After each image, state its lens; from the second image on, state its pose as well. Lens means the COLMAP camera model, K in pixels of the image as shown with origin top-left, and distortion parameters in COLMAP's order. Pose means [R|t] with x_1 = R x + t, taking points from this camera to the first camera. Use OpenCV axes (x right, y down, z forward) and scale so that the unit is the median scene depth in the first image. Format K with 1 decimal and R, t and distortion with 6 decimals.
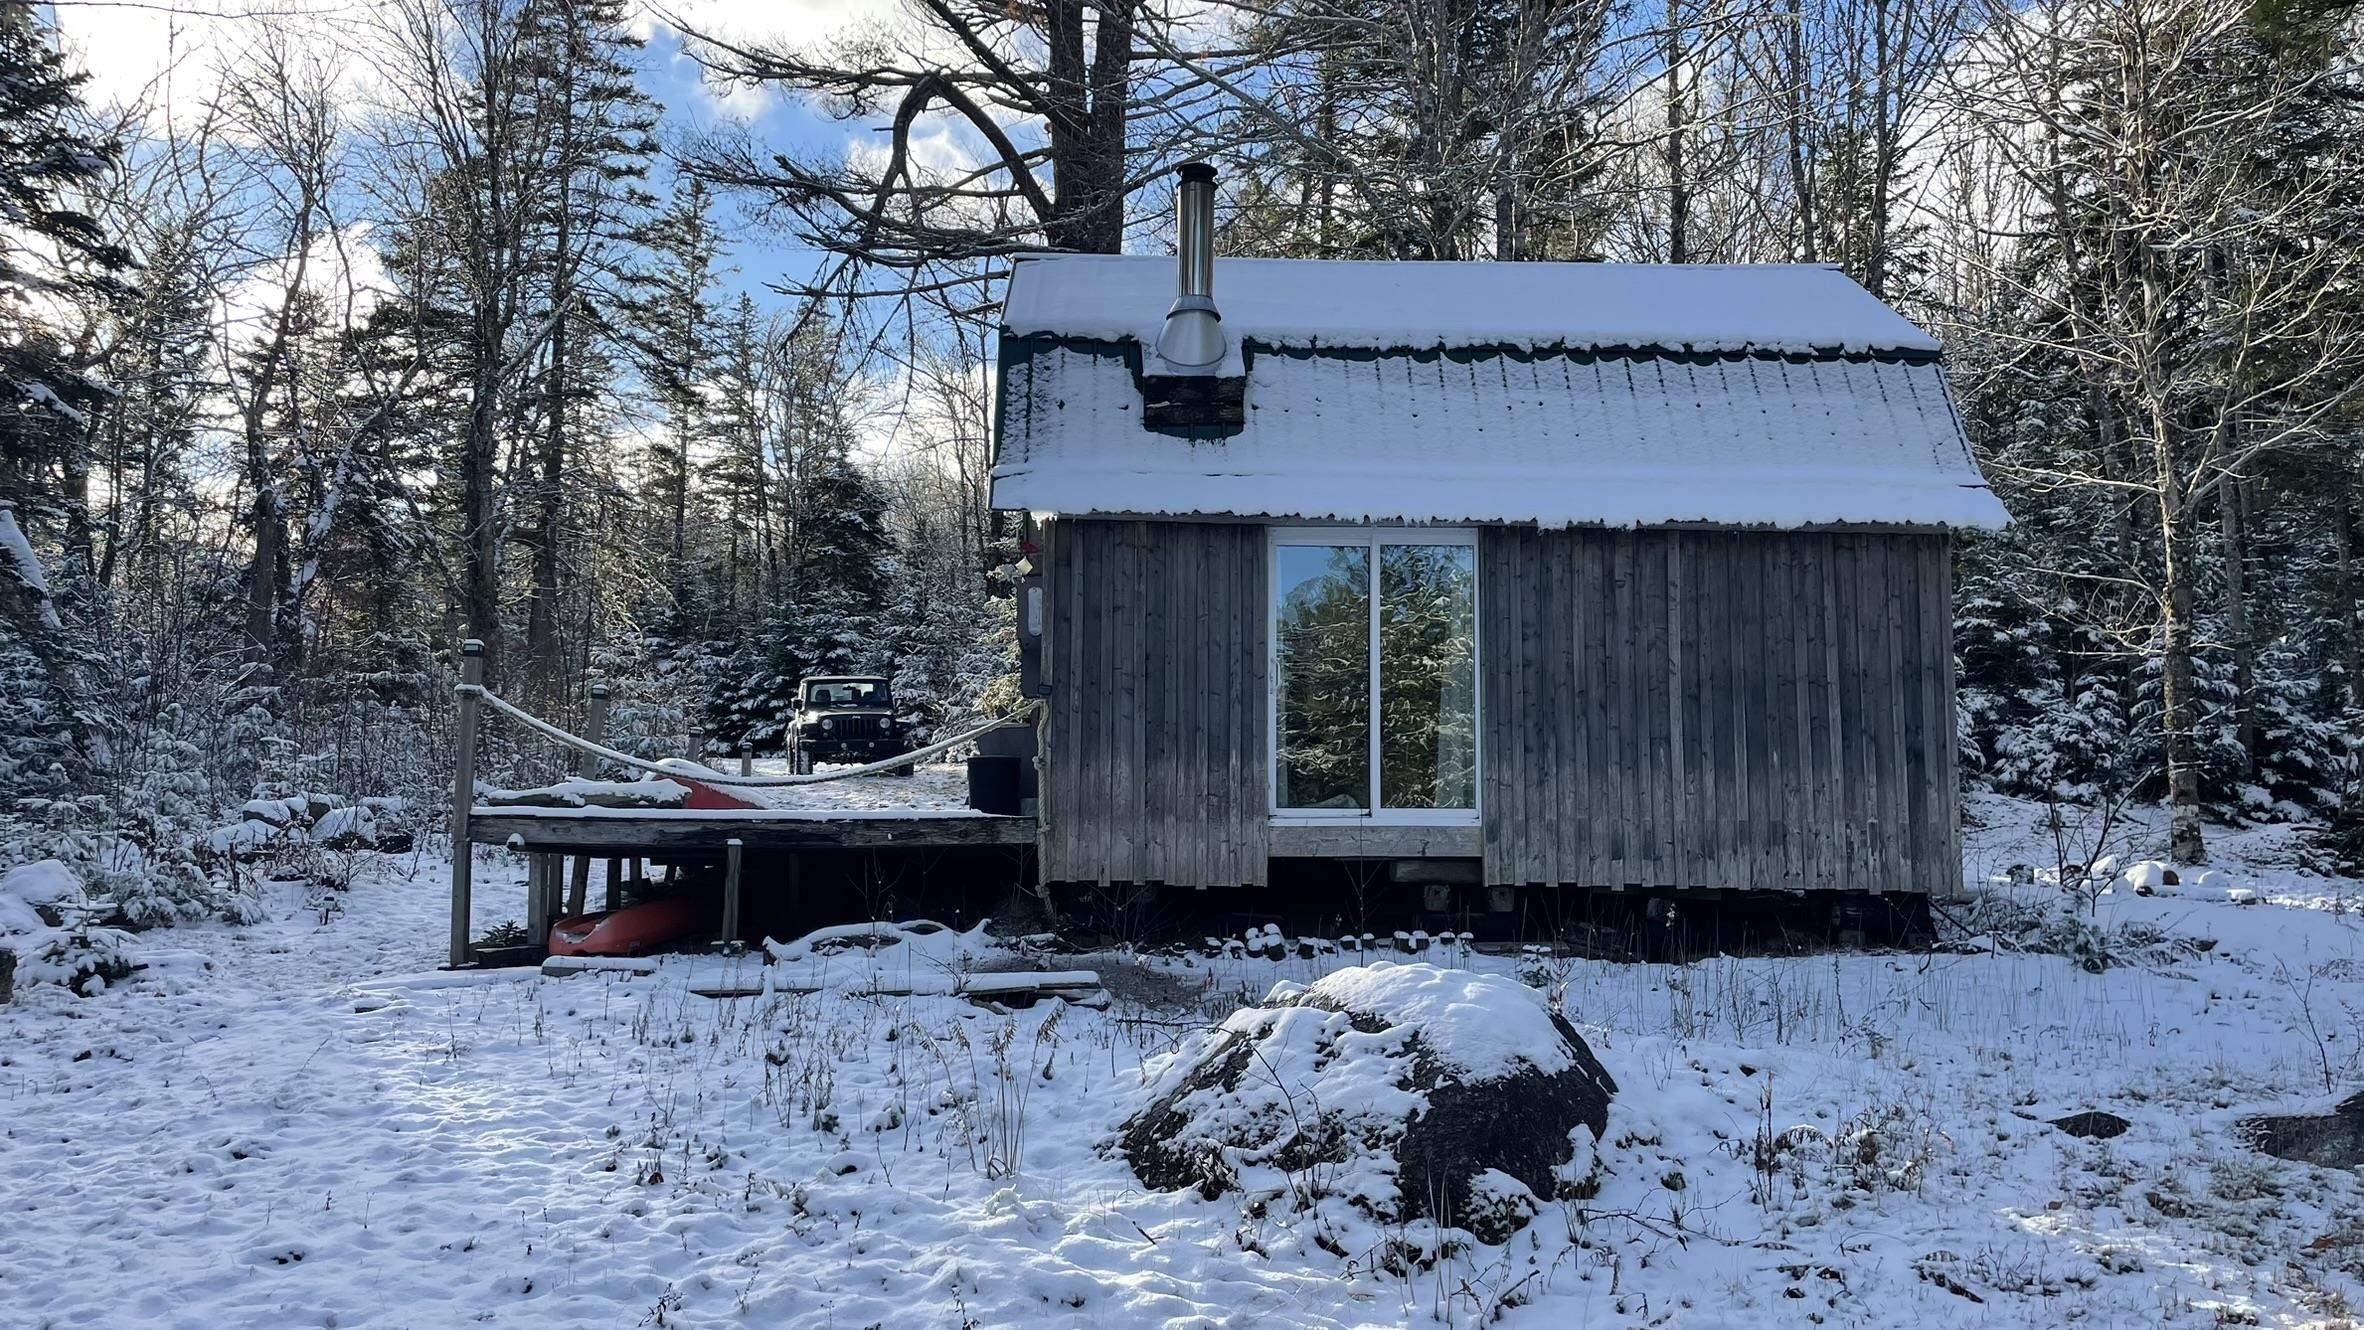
lens RADIAL K [[1774.4, 0, 1215.5], [0, 1774.4, 651.1], [0, 0, 1]] dist [0.077482, -0.078748]
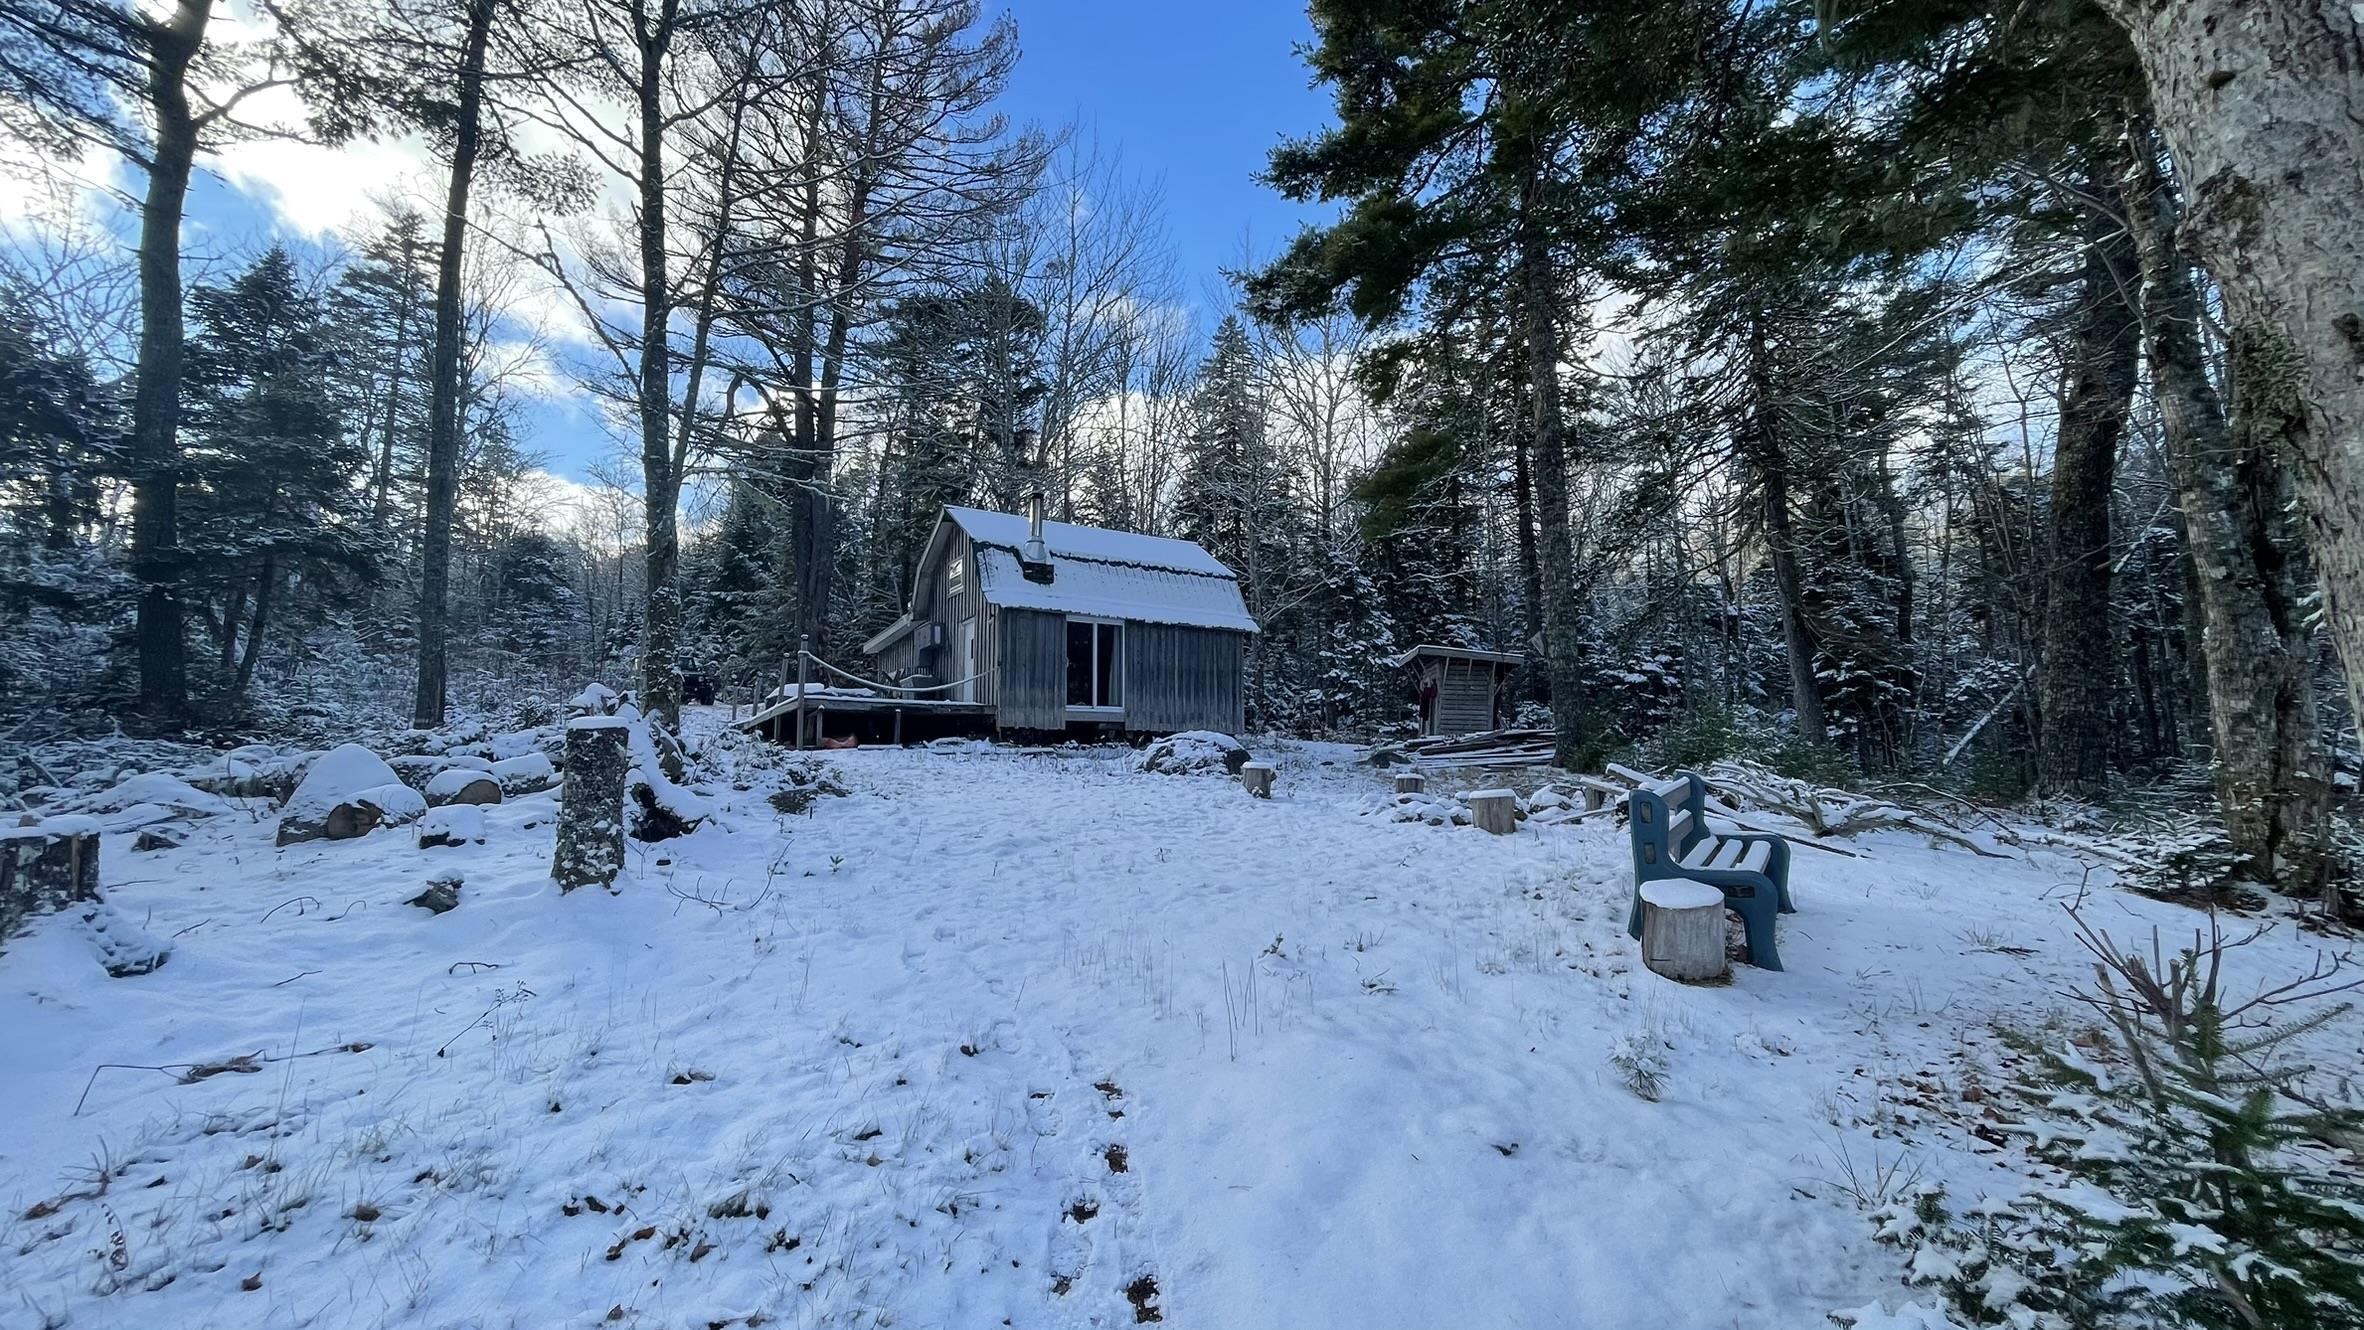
lens RADIAL K [[956.8, 0, 1185.3], [0, 956.8, 661.2], [0, 0, 1]] dist [-0.001893, 0.000304]
pose [[0.861175, 0.052394, 0.505601, -0.592106], [-0.049758, 0.998586, -0.018730, 0.029427], [-0.505868, -0.009028, 0.862564, -0.515550]]
